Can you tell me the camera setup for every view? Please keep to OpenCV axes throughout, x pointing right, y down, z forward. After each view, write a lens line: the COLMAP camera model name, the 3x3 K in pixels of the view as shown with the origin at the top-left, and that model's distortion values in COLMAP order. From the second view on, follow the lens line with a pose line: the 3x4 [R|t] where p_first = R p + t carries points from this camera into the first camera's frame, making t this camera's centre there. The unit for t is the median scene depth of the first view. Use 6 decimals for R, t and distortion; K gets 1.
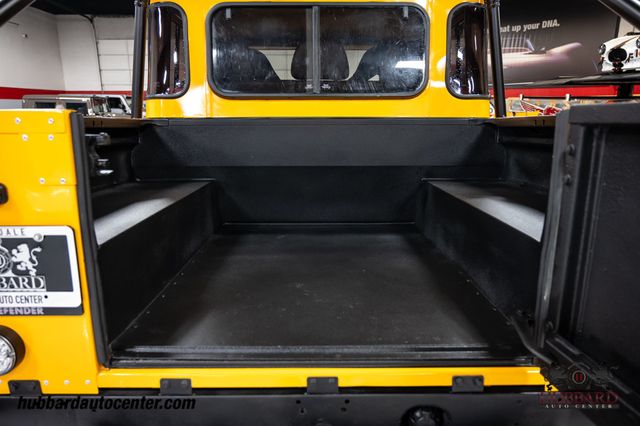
lens RADIAL K [[427.7, 0, 322.8], [0, 427.7, 219.3], [0, 0, 1]] dist [-0.012639, 0.008105]
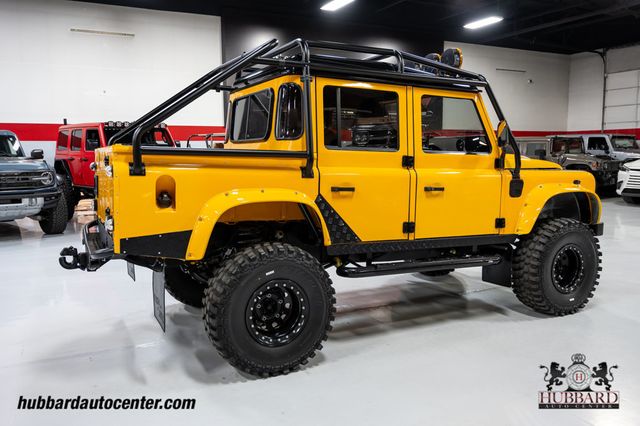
lens RADIAL K [[543.5, 0, 321.3], [0, 543.5, 219.8], [0, 0, 1]] dist [-0.005758, 0.003864]
pose [[0.437481, 0.106452, -0.892905, 0.368553], [-0.218950, 0.975694, 0.009047, -0.007072], [0.872165, 0.191544, 0.450155, 0.040779]]
